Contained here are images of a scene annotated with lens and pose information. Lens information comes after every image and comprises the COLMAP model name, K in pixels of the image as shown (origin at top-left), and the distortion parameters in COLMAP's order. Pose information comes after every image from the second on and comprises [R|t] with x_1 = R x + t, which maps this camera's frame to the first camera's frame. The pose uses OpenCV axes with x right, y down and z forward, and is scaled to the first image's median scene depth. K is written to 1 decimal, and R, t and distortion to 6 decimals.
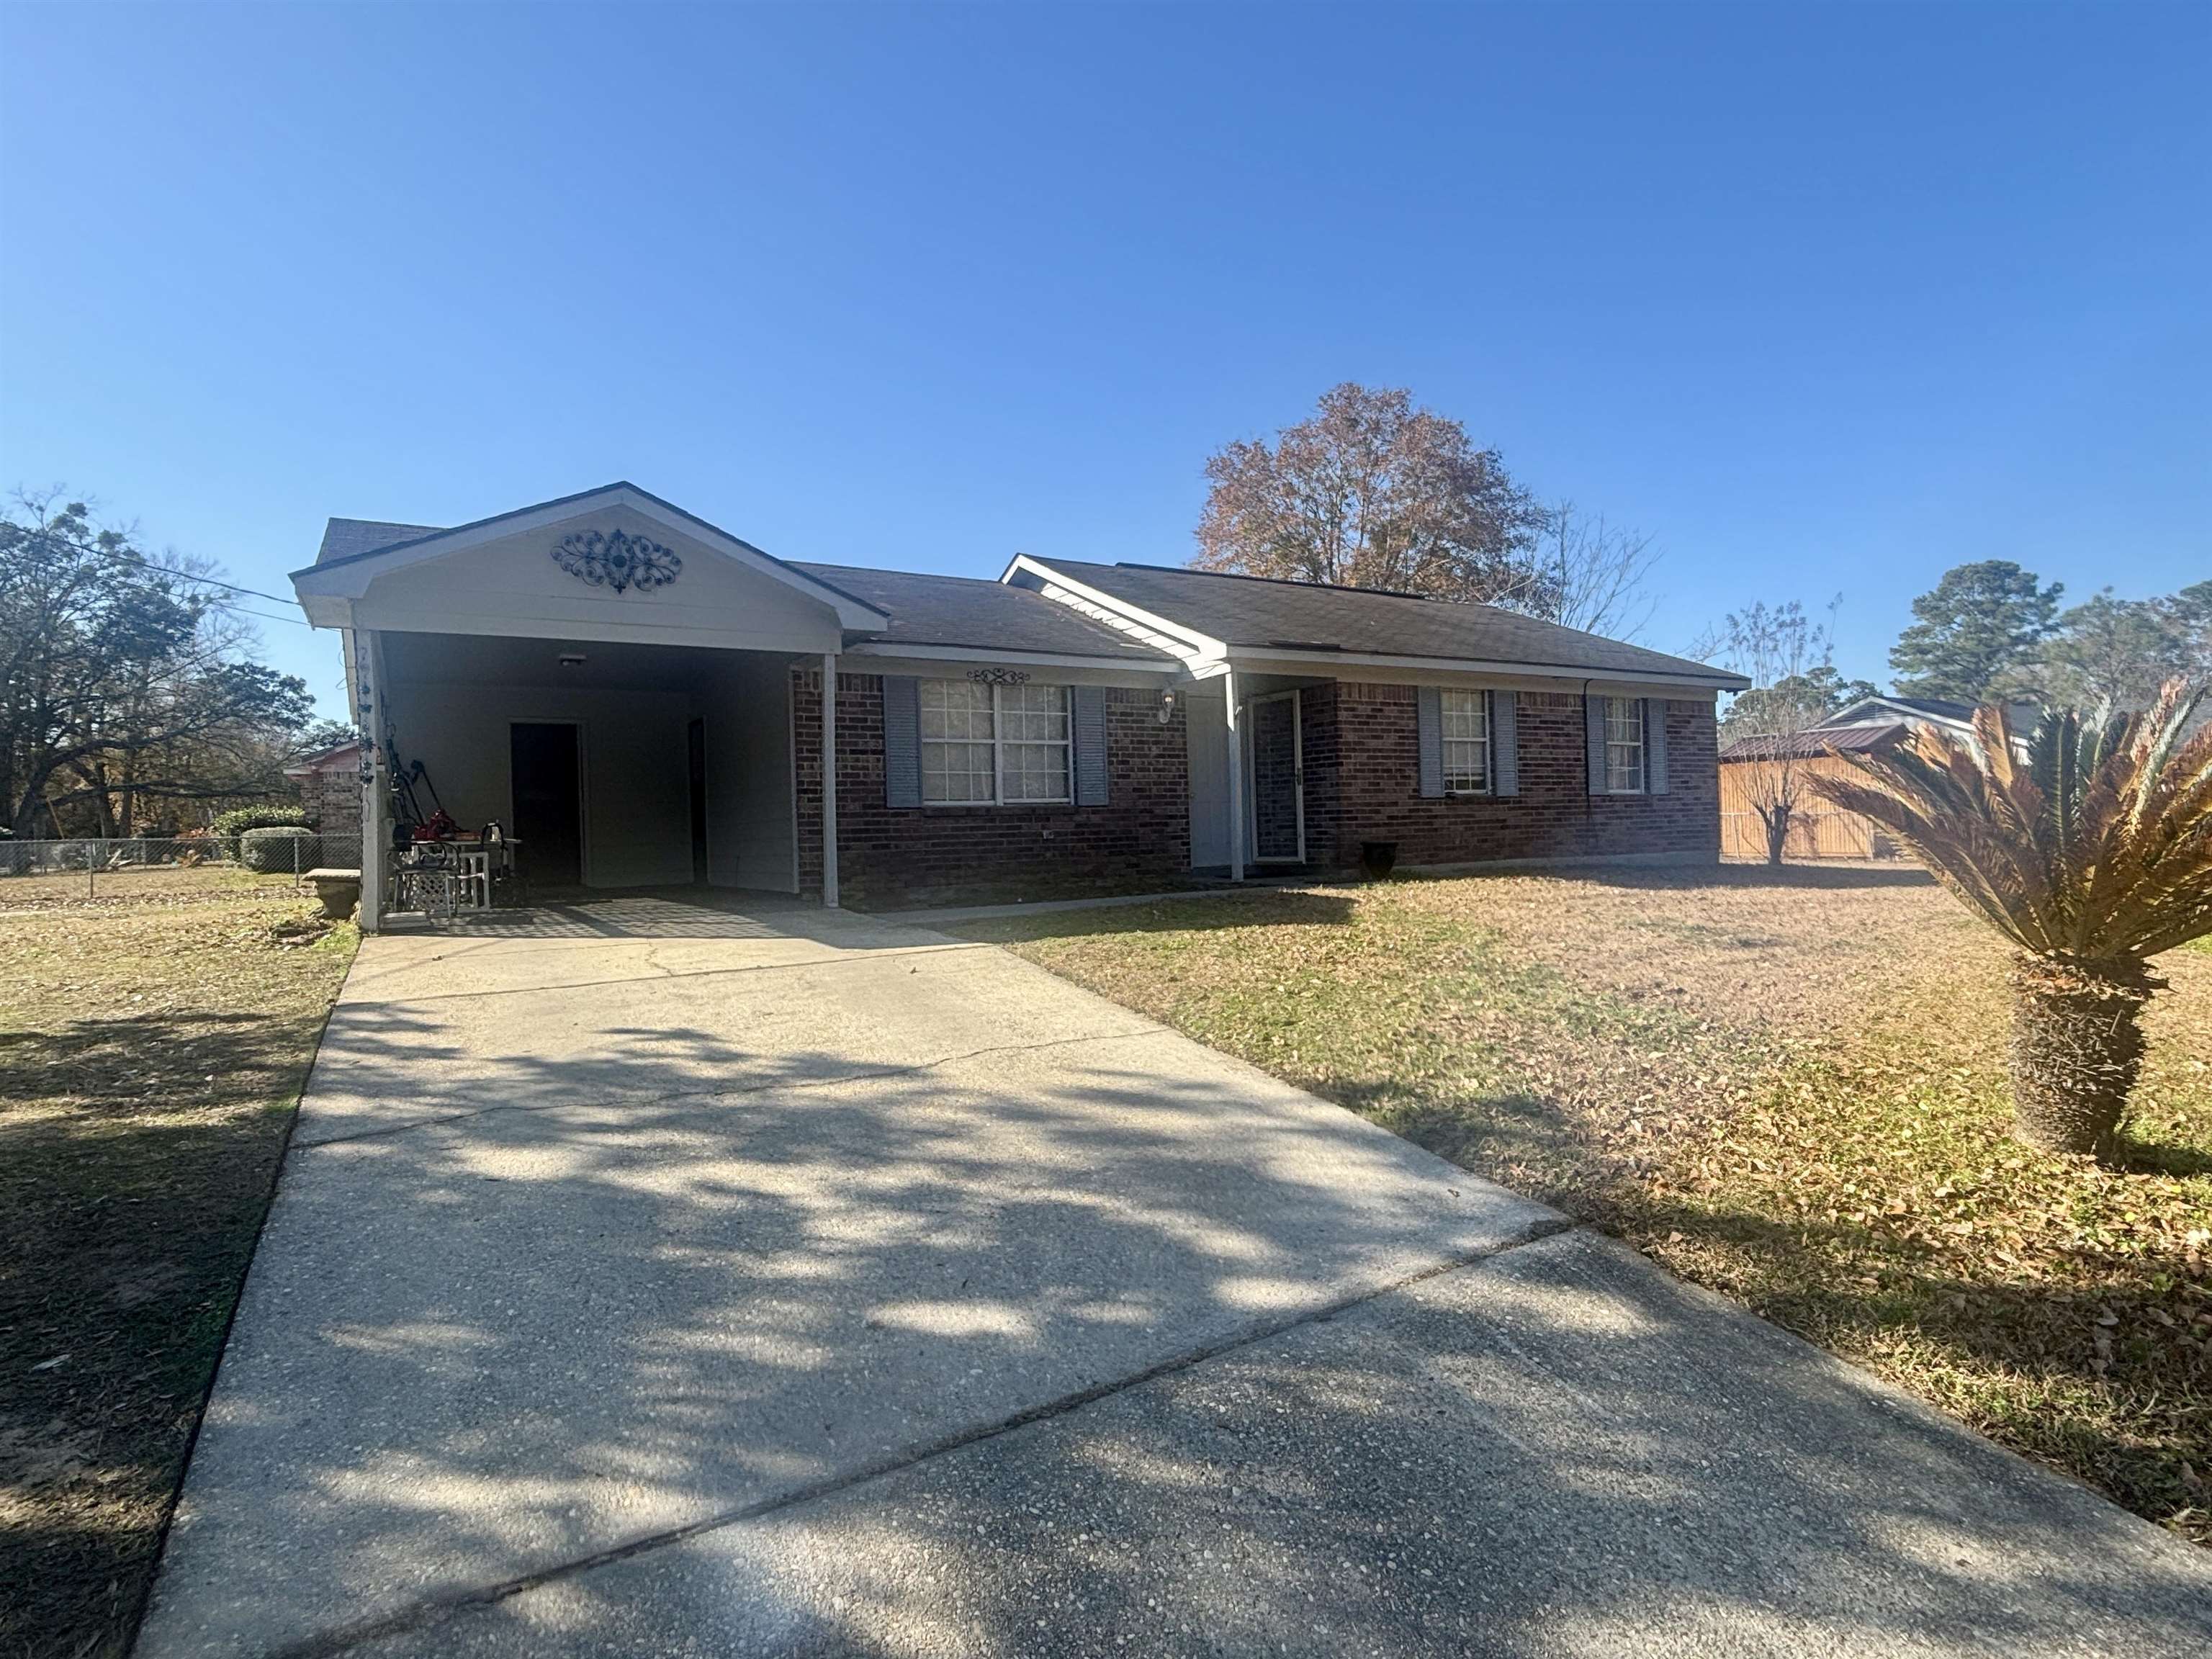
lens RADIAL K [[1092.0, 0, 1098.4], [0, 1092.0, 821.8], [0, 0, 1]] dist [0.016338, -0.001932]
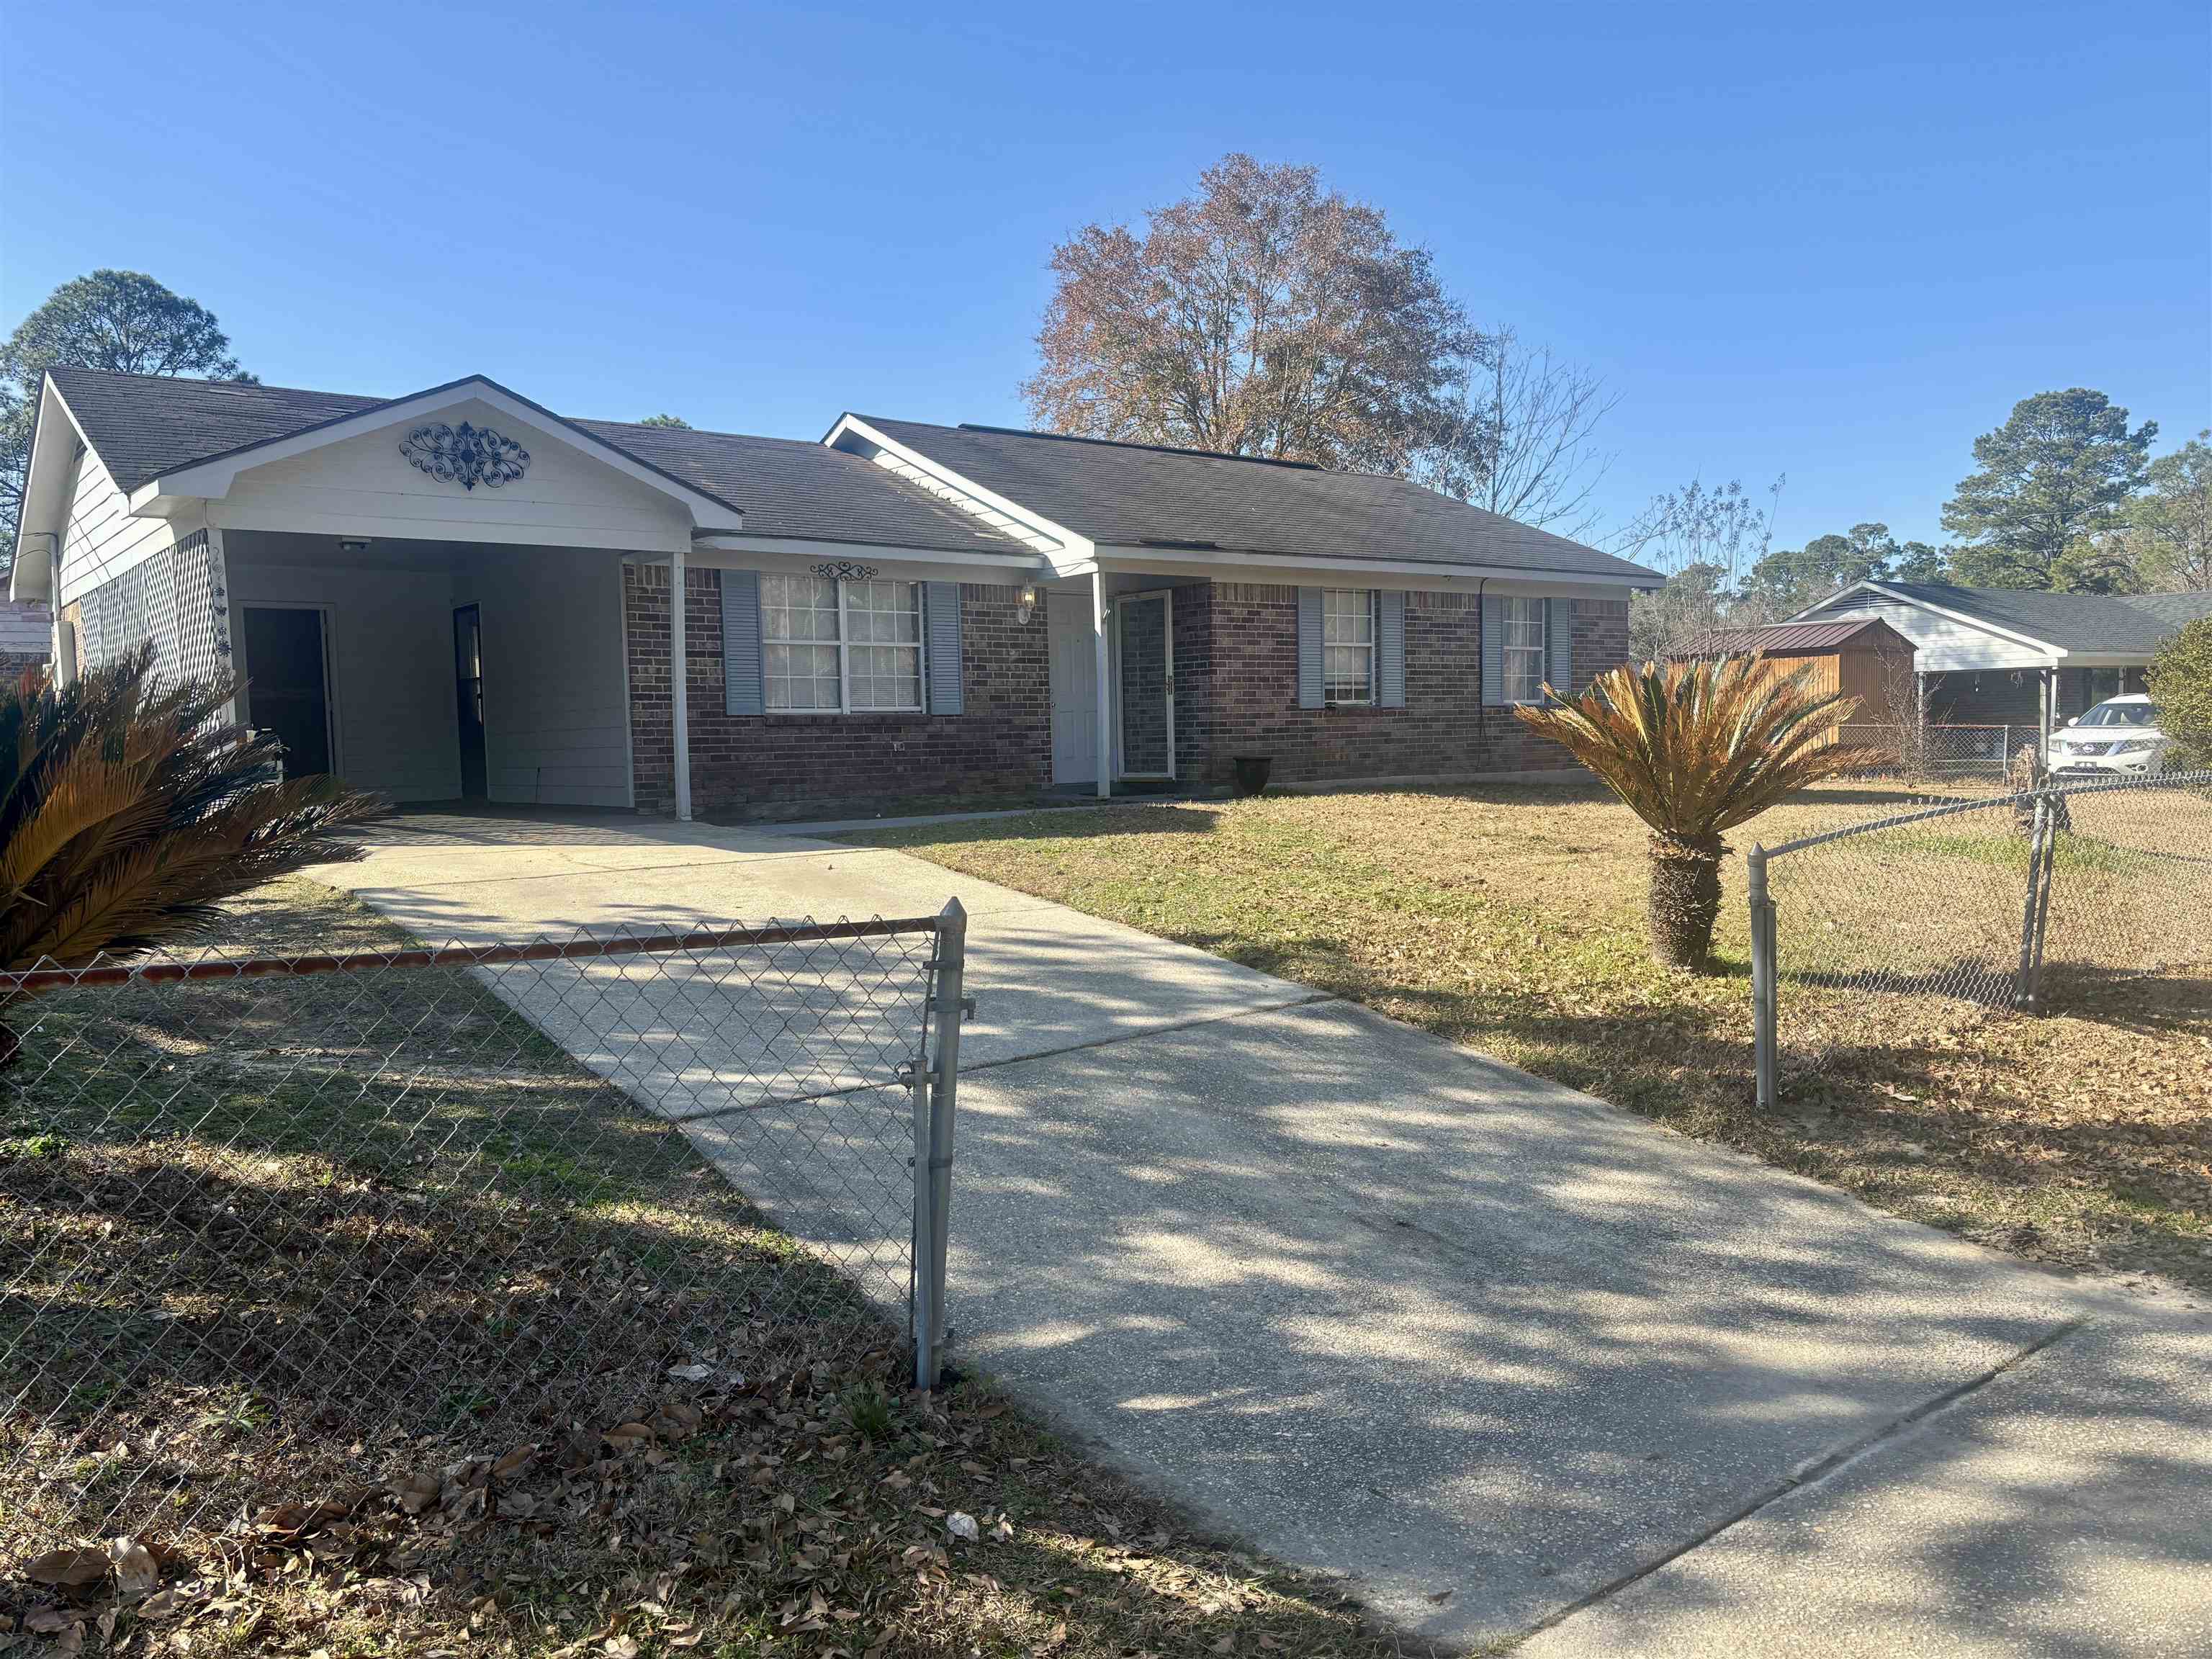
lens RADIAL K [[1665.6, 0, 1111.0], [0, 1665.6, 834.8], [0, 0, 1]] dist [0.006795, -0.003100]
pose [[0.989378, -0.001879, 0.145356, -0.068954], [-0.007574, 0.997892, 0.064457, -0.005052], [-0.145171, -0.064873, 0.987277, -0.384782]]
